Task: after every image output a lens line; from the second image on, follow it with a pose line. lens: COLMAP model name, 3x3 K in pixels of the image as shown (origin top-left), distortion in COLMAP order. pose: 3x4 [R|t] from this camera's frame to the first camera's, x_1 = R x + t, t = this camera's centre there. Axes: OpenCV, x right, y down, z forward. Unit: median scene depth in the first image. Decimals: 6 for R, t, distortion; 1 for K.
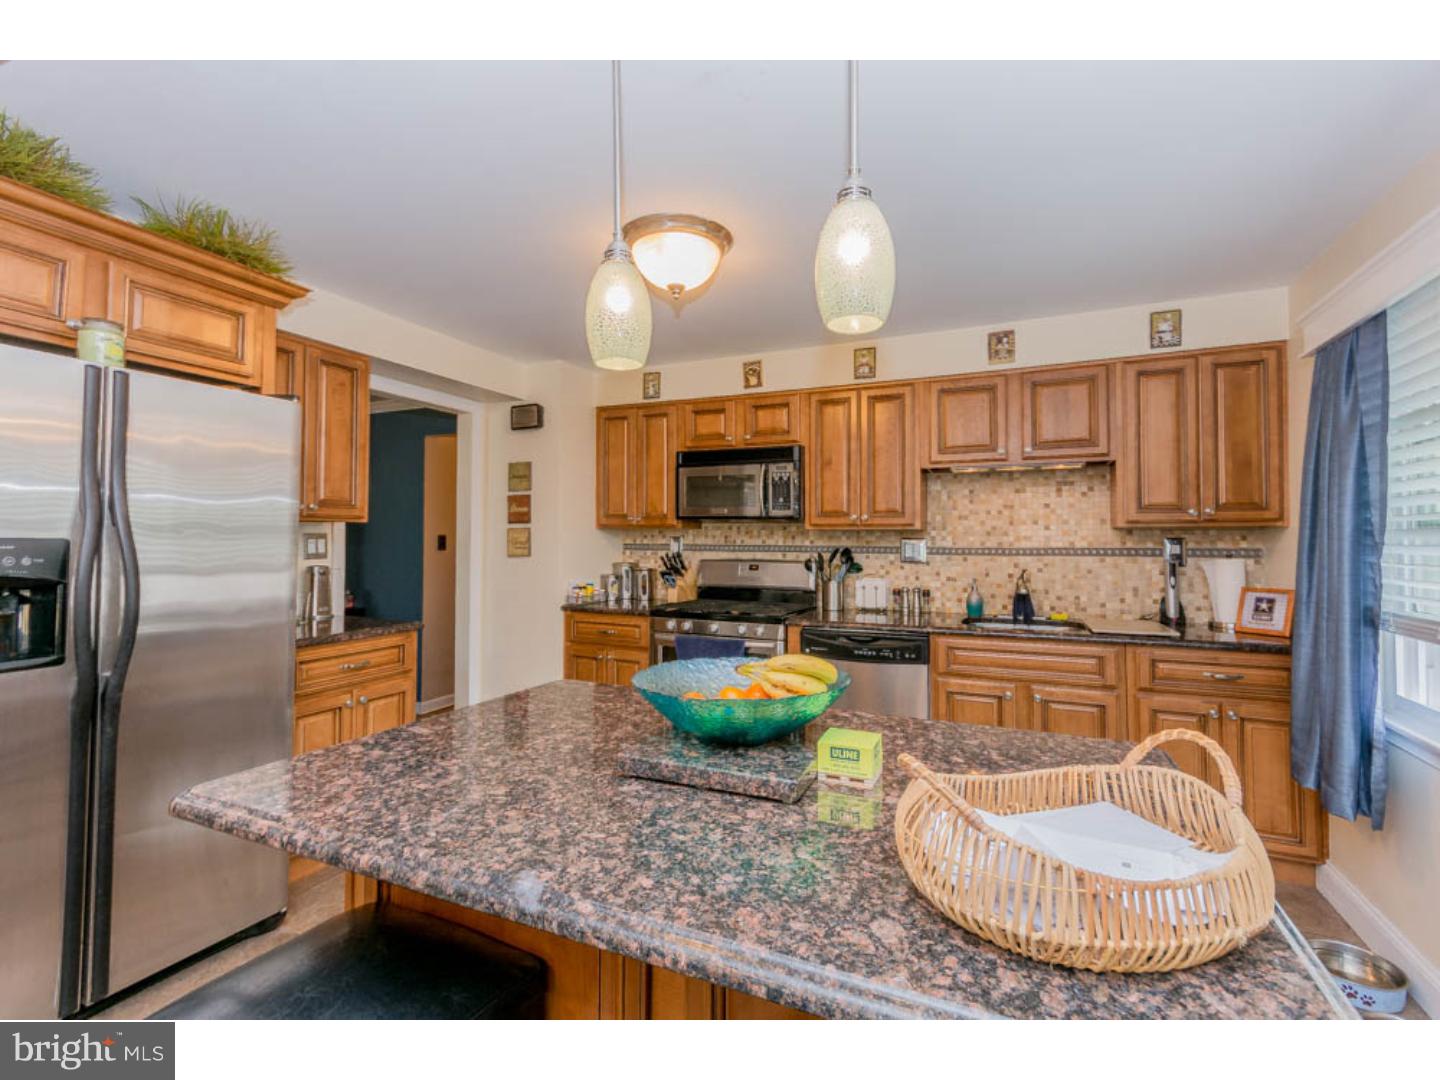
lens RADIAL K [[632.8, 0, 744.7], [0, 632.8, 524.7], [0, 0, 1]] dist [0.001244, 0.000260]
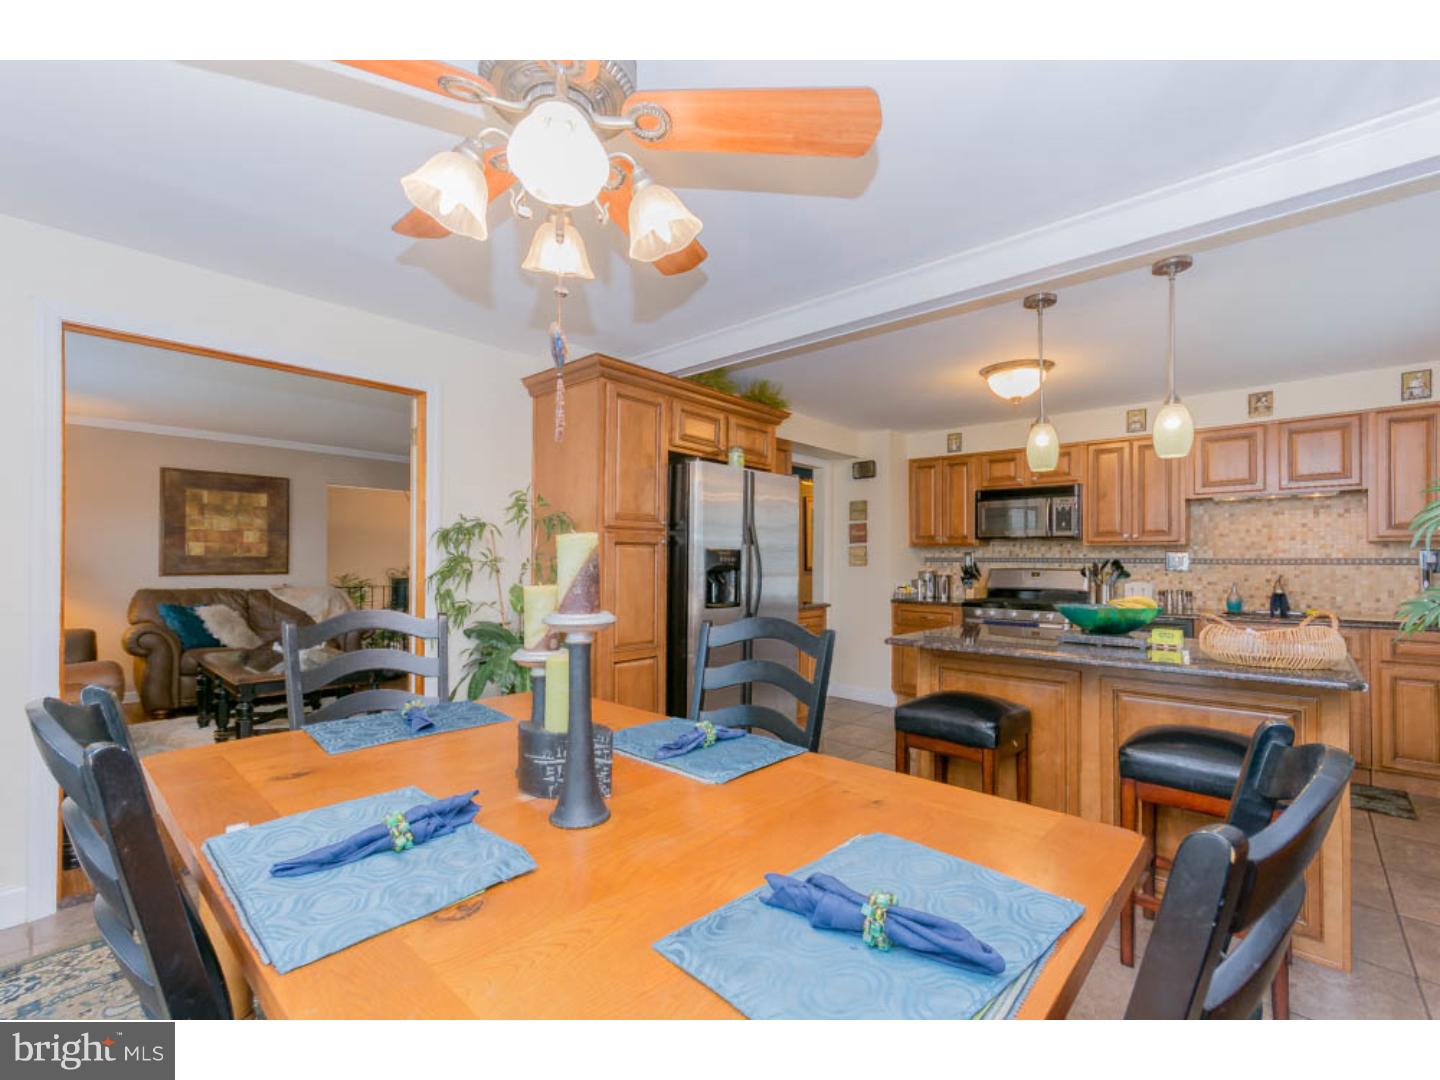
lens RADIAL K [[627.7, 0, 741.1], [0, 627.7, 557.6], [0, 0, 1]] dist [0.027473, -0.010957]
pose [[0.950895, -0.000345, -0.309514, -0.189446], [0.006005, 0.999832, 0.017334, 0.006058], [0.309456, -0.018342, 0.950737, -0.536080]]
